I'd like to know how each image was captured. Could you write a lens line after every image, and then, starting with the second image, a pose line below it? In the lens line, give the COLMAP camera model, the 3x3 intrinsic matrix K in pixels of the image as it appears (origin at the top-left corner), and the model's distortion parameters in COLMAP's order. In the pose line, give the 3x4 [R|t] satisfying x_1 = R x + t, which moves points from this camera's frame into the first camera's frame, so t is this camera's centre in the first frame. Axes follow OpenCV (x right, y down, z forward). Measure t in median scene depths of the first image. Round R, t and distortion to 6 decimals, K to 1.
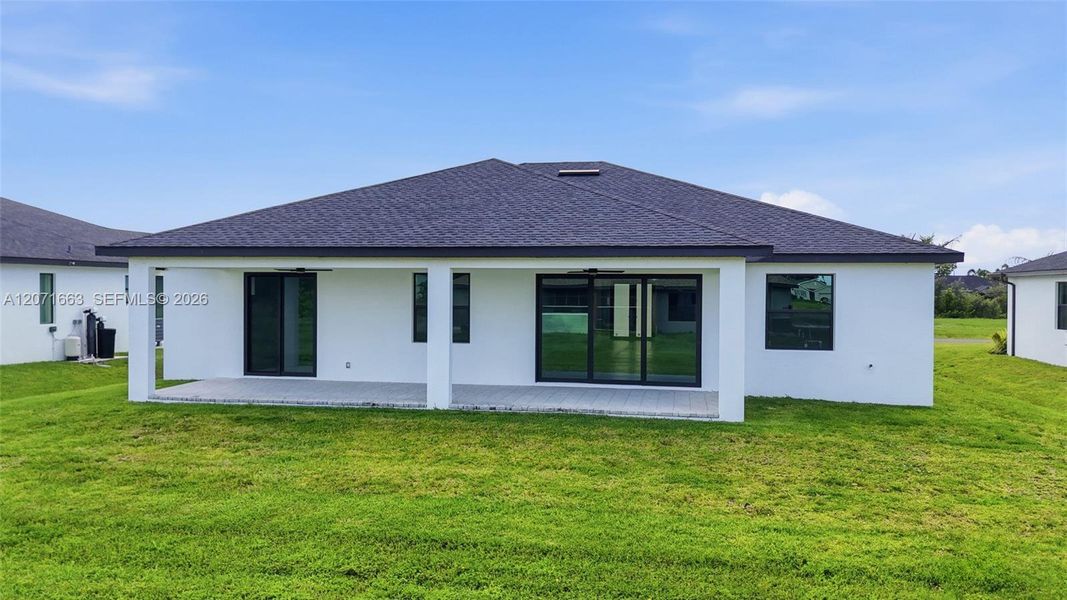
lens RADIAL K [[818.7, 0, 549.7], [0, 818.7, 299.0], [0, 0, 1]] dist [0.076383, -0.069775]
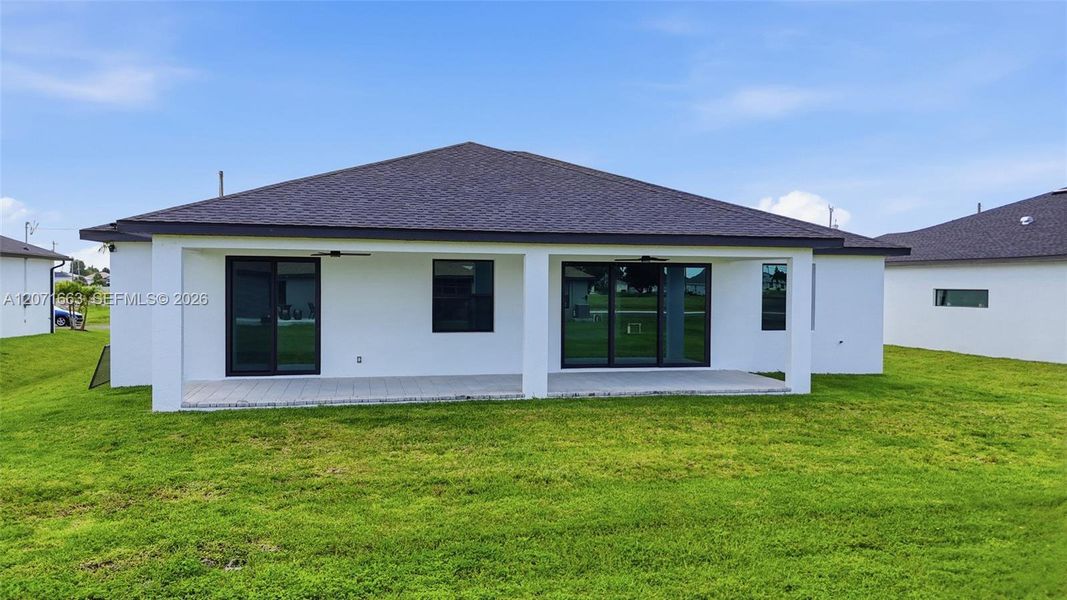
lens RADIAL K [[818.7, 0, 549.7], [0, 818.7, 299.0], [0, 0, 1]] dist [0.076383, -0.069775]
pose [[0.912159, -0.009150, 0.409735, -0.466667], [0.002257, 0.999848, 0.017304, -0.002211], [-0.409831, -0.014859, 0.912040, 0.086894]]
